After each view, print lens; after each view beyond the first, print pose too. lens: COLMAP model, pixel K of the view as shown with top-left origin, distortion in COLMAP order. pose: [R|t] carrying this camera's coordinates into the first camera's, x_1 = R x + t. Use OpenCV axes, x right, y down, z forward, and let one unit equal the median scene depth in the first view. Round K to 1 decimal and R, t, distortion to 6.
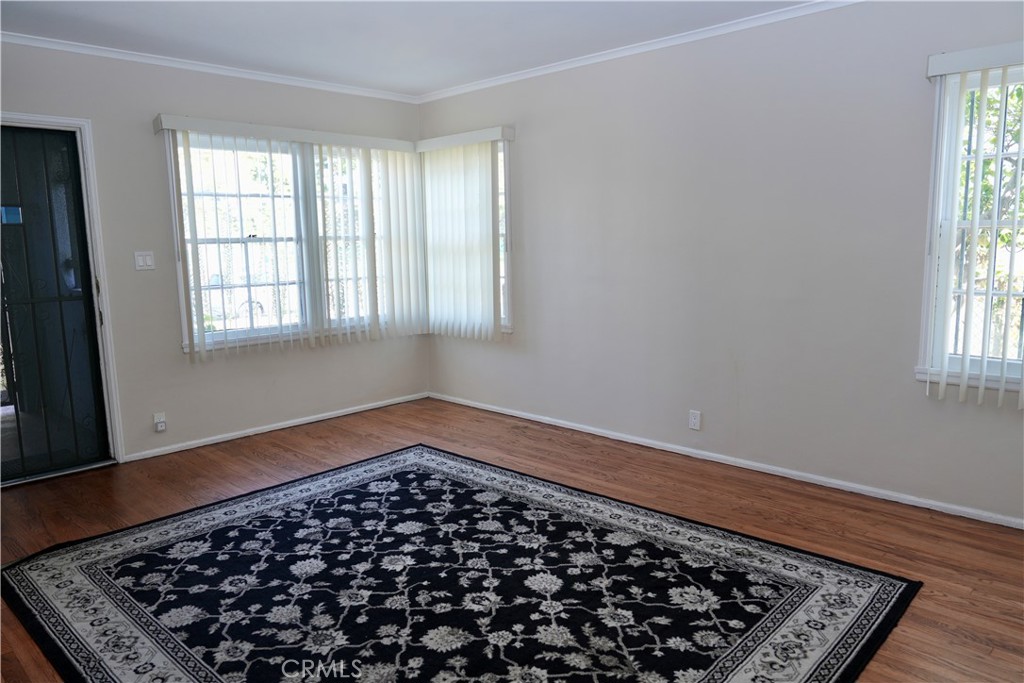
lens RADIAL K [[701.6, 0, 512.0], [0, 701.6, 341.5], [0, 0, 1]] dist [0.005798, 0.002158]
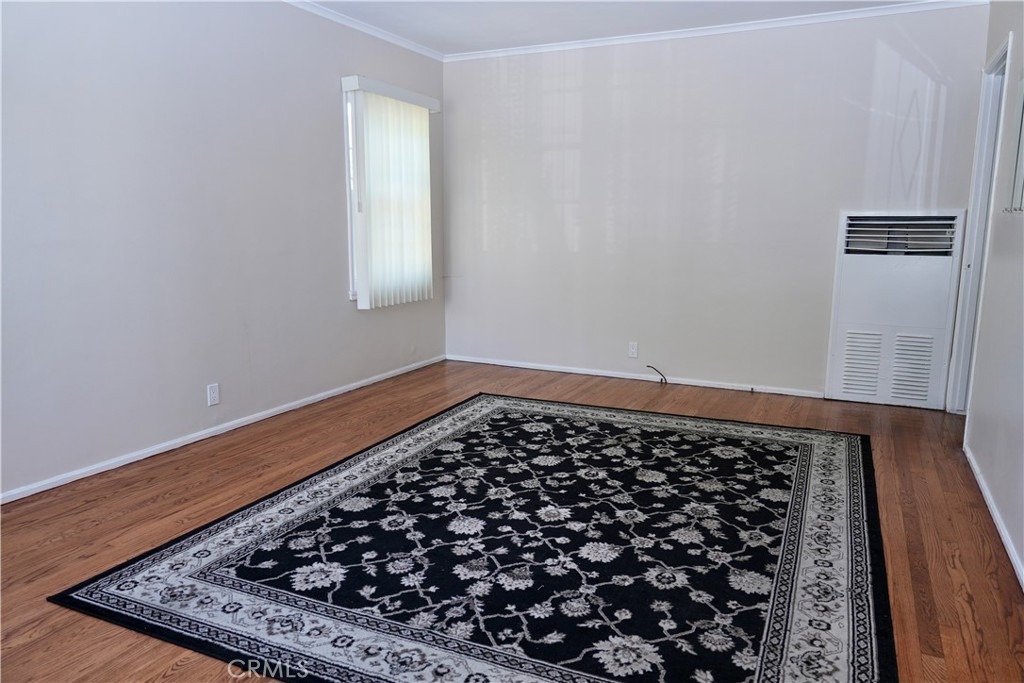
lens RADIAL K [[701.6, 0, 512.0], [0, 701.6, 341.5], [0, 0, 1]] dist [0.005798, 0.002158]
pose [[-0.301966, -0.142846, 0.942556, -1.047125], [0.143532, 0.970627, 0.193083, -0.110841], [-0.942452, 0.193592, -0.272593, 1.306265]]
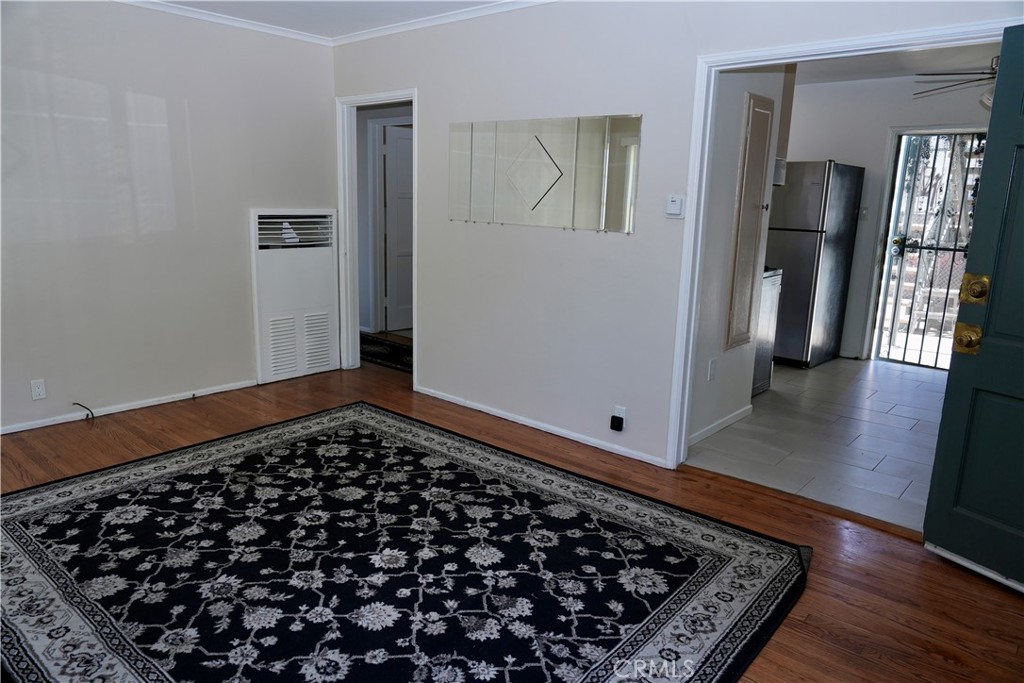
lens RADIAL K [[689.7, 0, 494.3], [0, 689.7, 341.4], [0, 0, 1]] dist [-0.006033, -0.000331]
pose [[-0.999587, -0.001818, -0.028675, -0.281208], [-0.011723, 0.936951, 0.349263, -0.272466], [0.026233, 0.349455, -0.936586, 1.793805]]
